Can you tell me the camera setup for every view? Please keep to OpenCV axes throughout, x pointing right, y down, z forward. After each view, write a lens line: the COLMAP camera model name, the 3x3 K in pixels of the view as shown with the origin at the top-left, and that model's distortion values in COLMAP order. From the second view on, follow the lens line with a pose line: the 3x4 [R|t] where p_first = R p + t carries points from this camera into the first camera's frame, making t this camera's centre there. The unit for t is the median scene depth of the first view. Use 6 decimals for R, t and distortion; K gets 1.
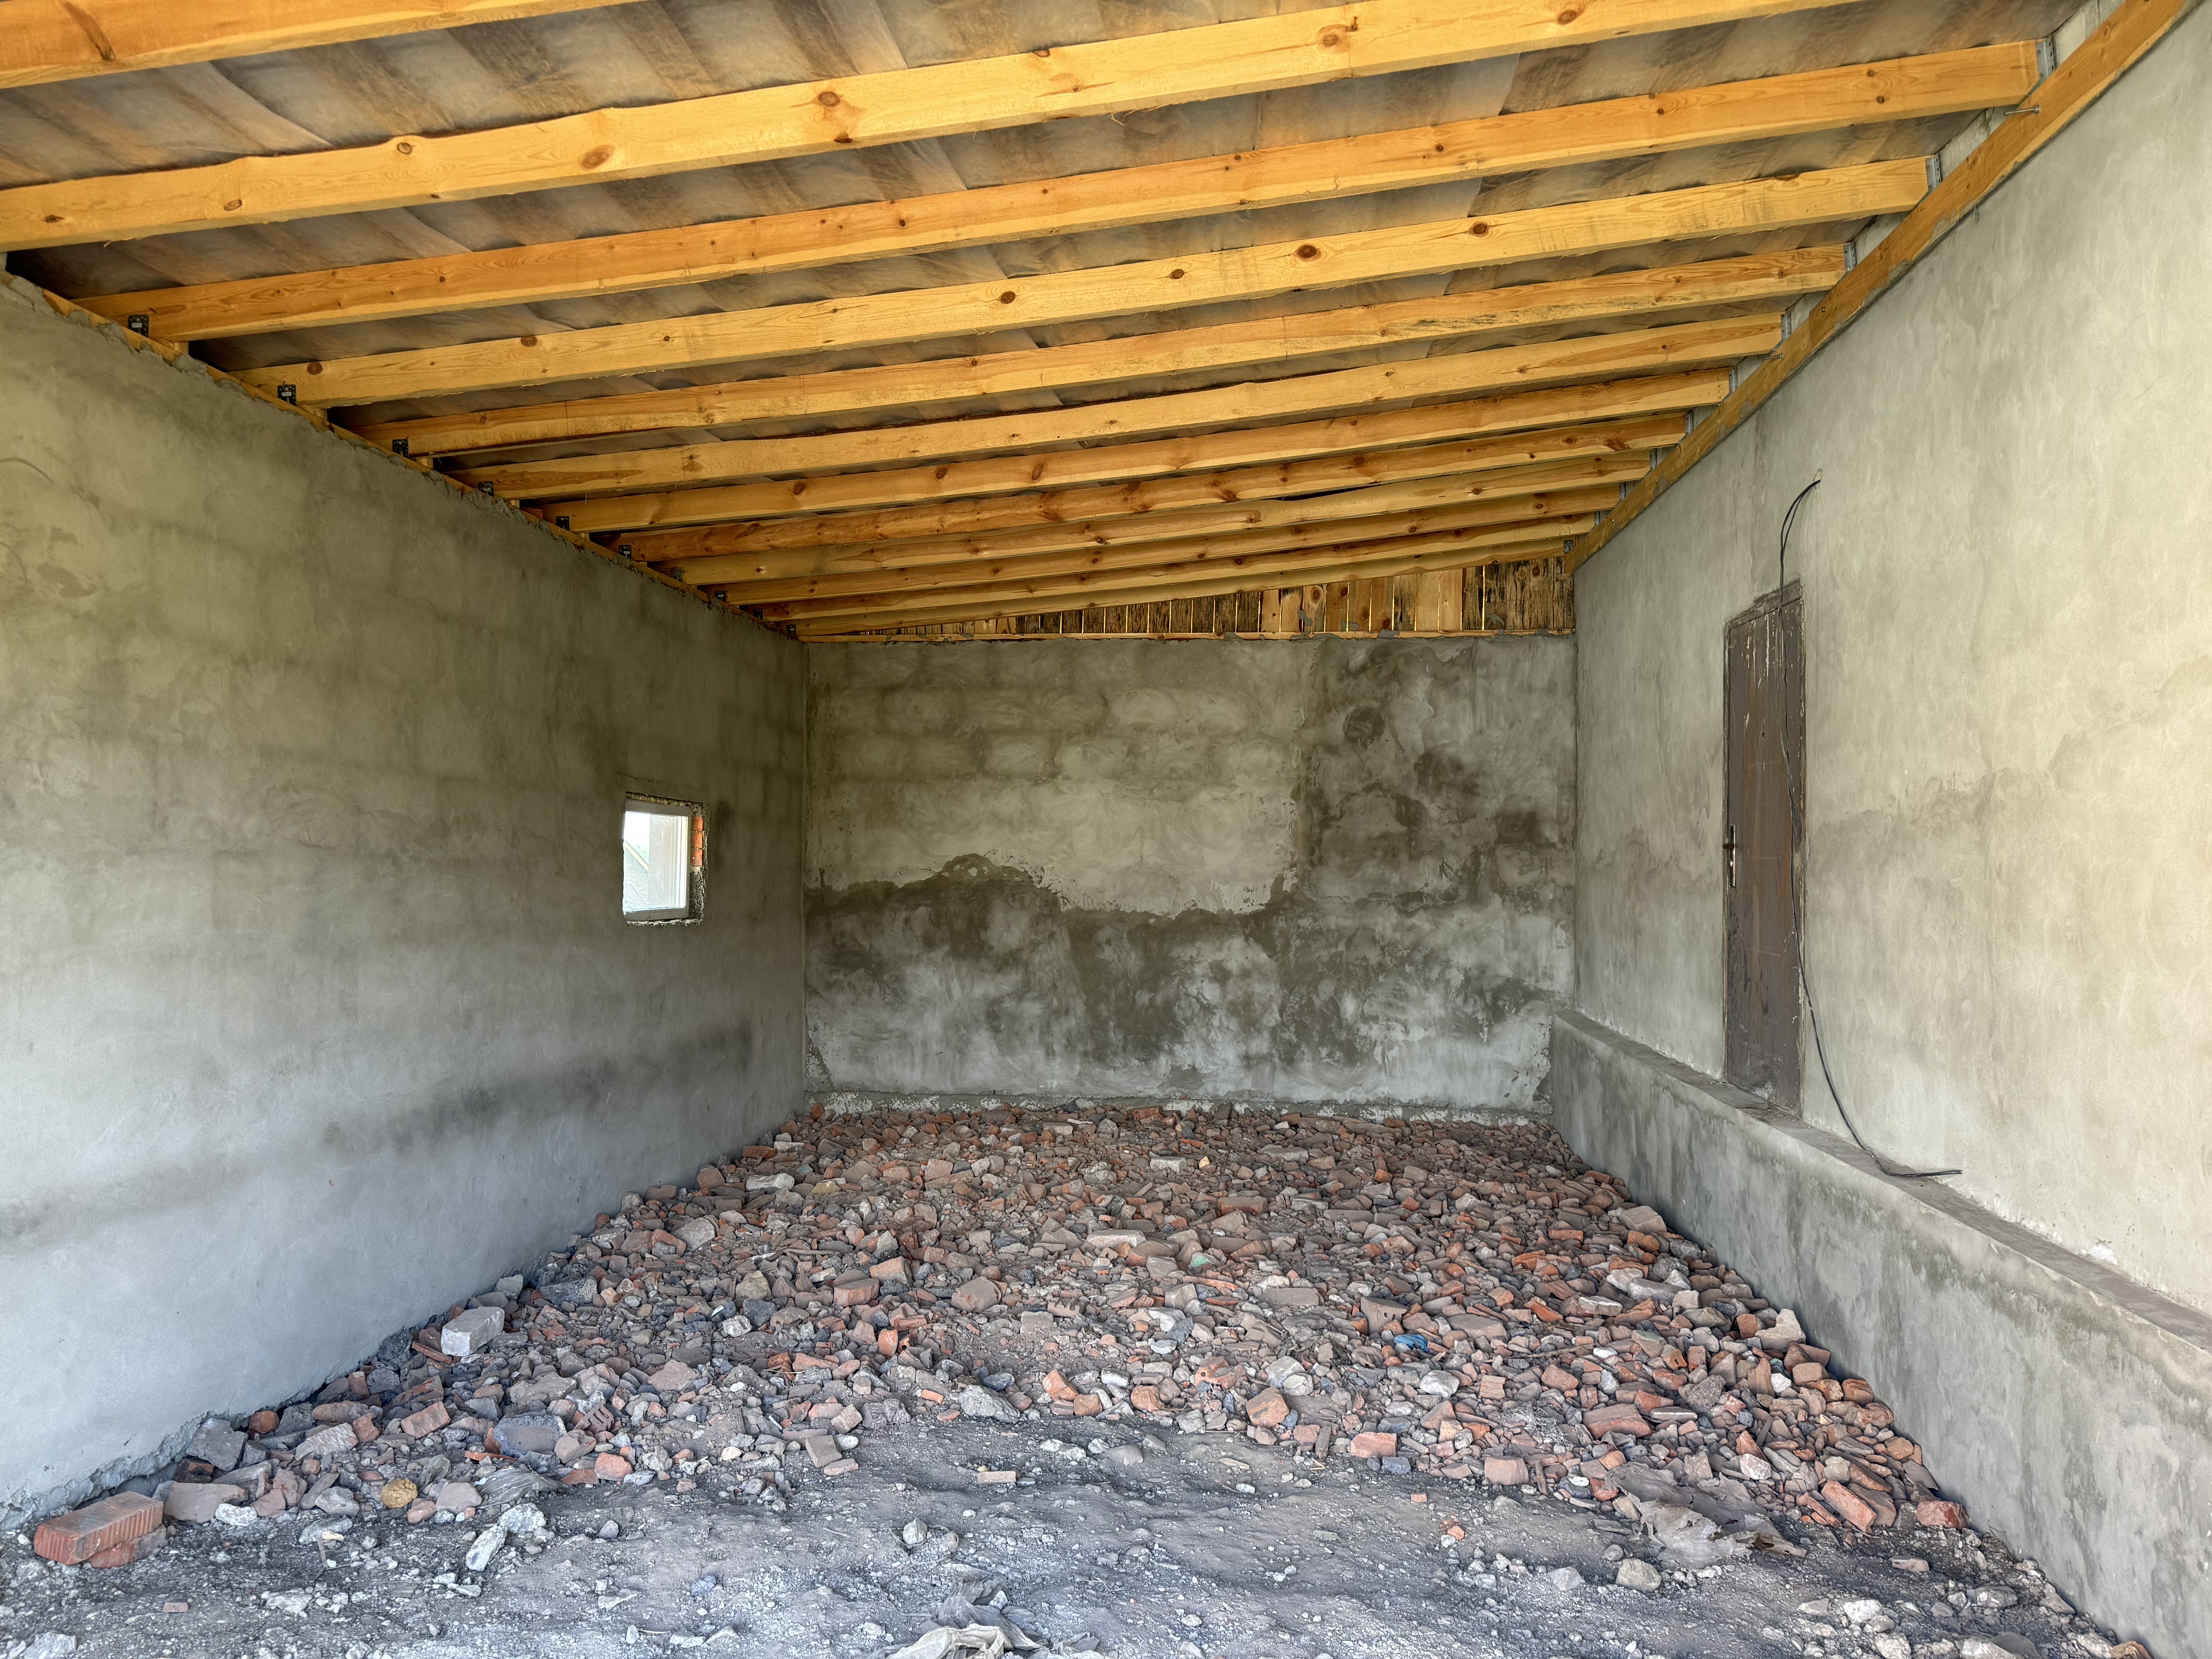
lens RADIAL K [[1546.0, 0, 1088.2], [0, 1546.0, 839.3], [0, 0, 1]] dist [0.060477, -0.074082]
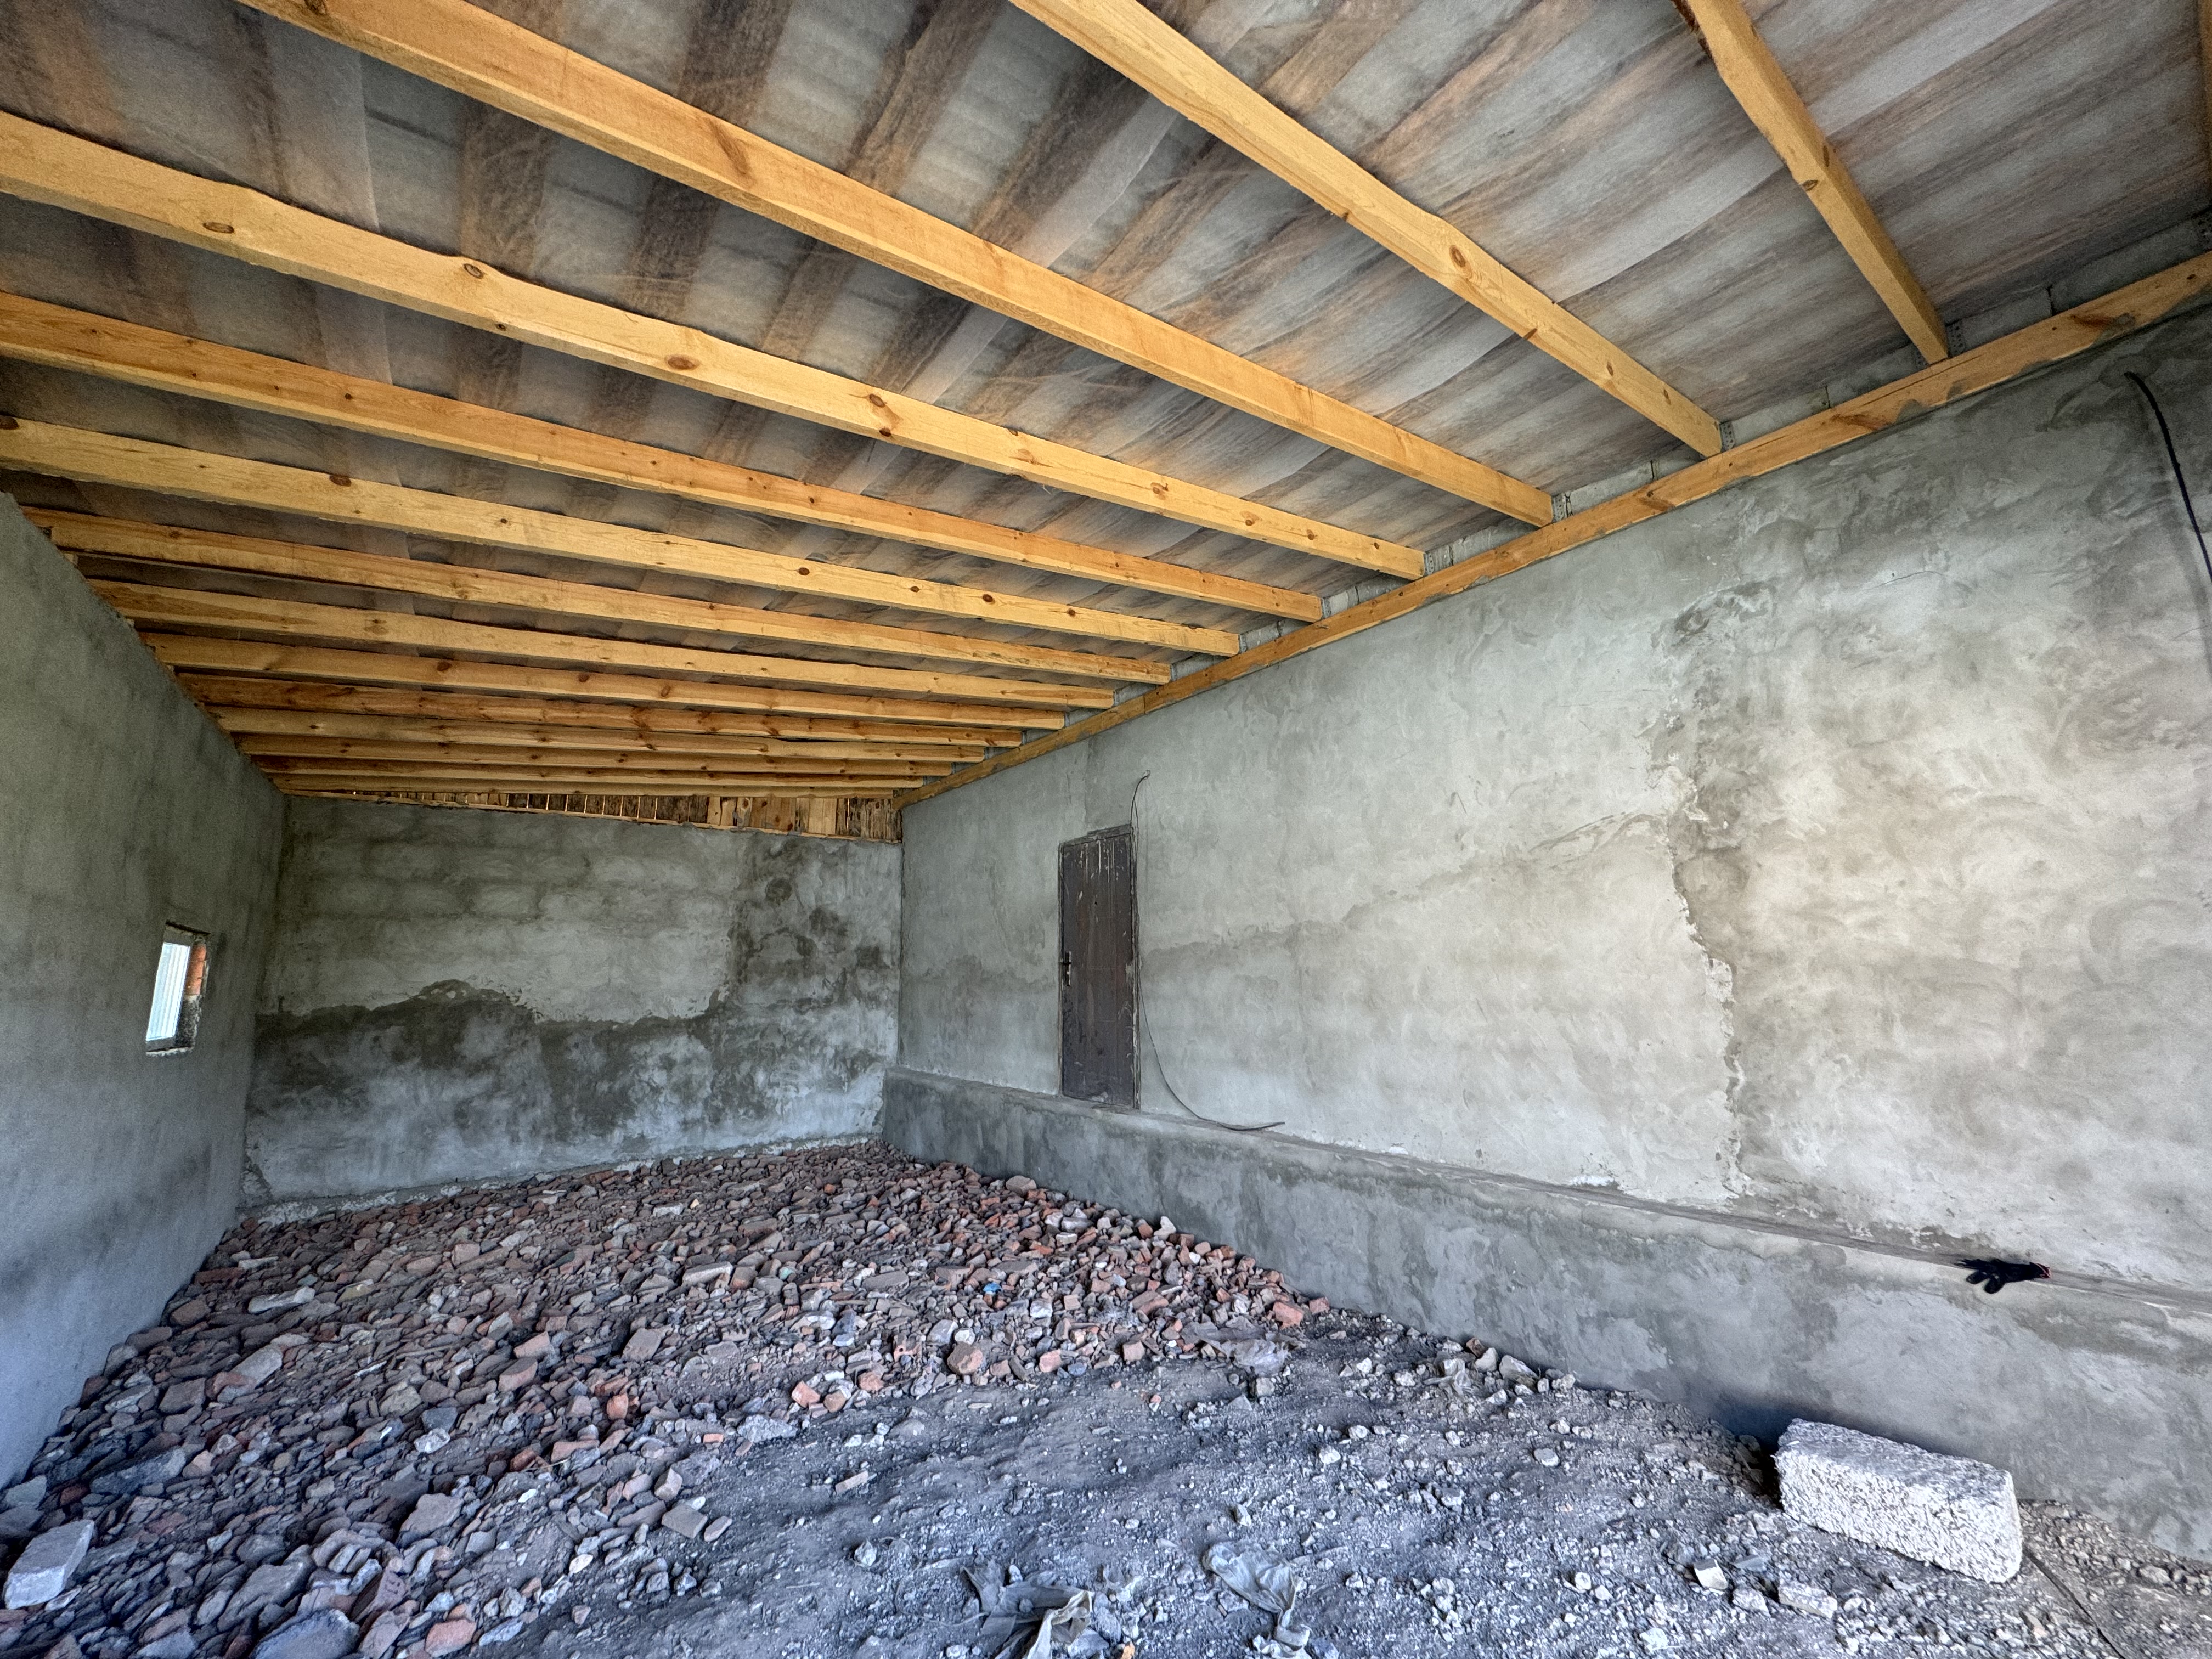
lens RADIAL K [[885.1, 0, 1109.8], [0, 885.1, 830.8], [0, 0, 1]] dist [-0.002389, 0.000969]
pose [[0.734665, 0.091997, 0.672164, -0.420026], [0.012635, 0.988736, -0.149135, 0.009014], [-0.678313, 0.118057, 0.725227, 0.296400]]
